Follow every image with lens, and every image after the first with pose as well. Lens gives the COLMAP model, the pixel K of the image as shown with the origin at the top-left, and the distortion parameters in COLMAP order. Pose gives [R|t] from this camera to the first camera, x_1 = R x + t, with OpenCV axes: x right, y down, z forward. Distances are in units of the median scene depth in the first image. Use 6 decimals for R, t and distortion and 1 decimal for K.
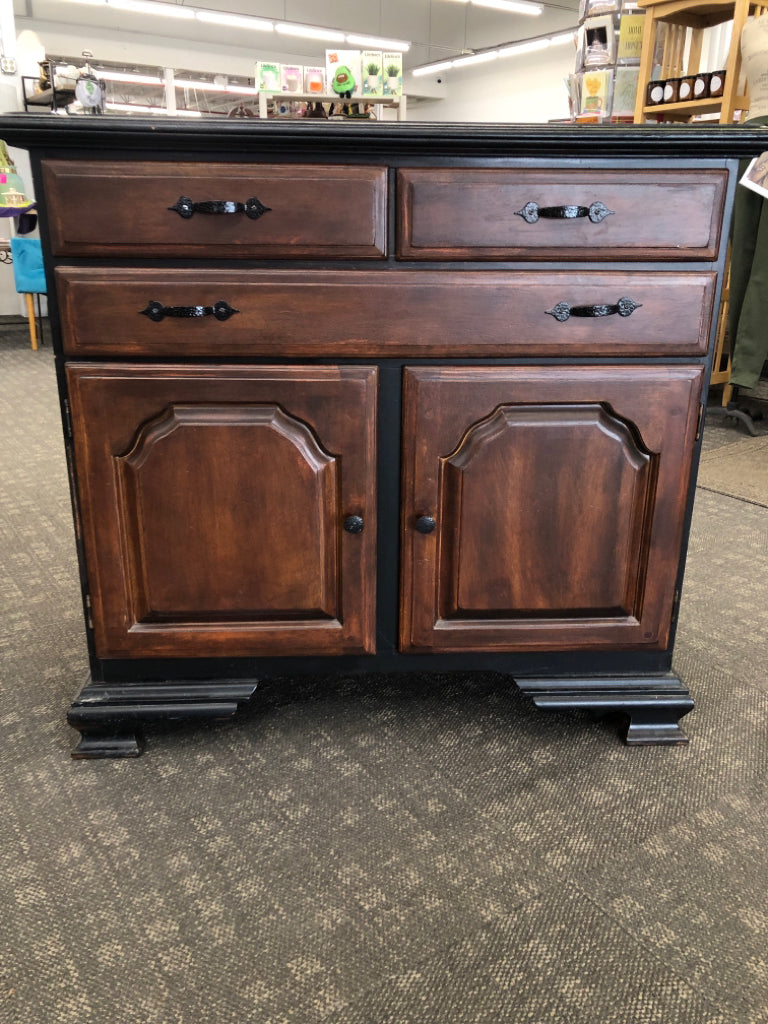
lens RADIAL K [[812.0, 0, 384.0], [0, 812.0, 512.0], [0, 0, 1]] dist [0.007982, 0.012620]
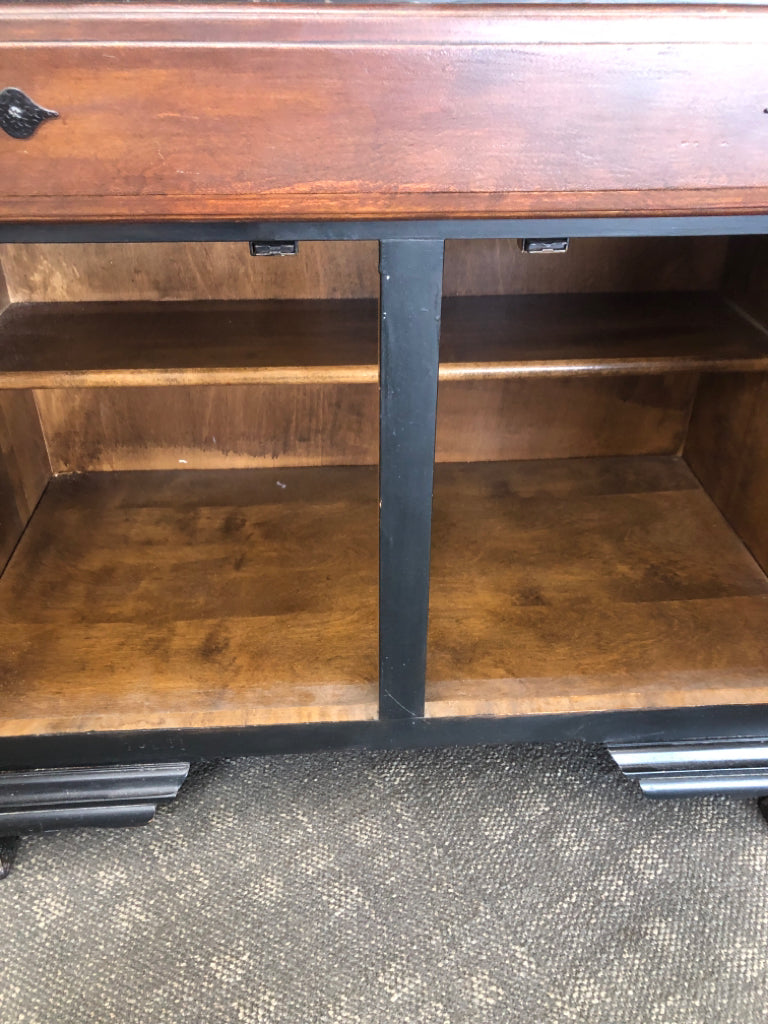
lens RADIAL K [[845.1, 0, 393.1], [0, 845.1, 511.2], [0, 0, 1]] dist [0.001813, 0.003199]
pose [[0.999815, -0.013008, 0.014189, -0.009399], [0.009314, 0.972005, 0.234774, -0.125970], [-0.016846, -0.234599, 0.971946, 0.441027]]
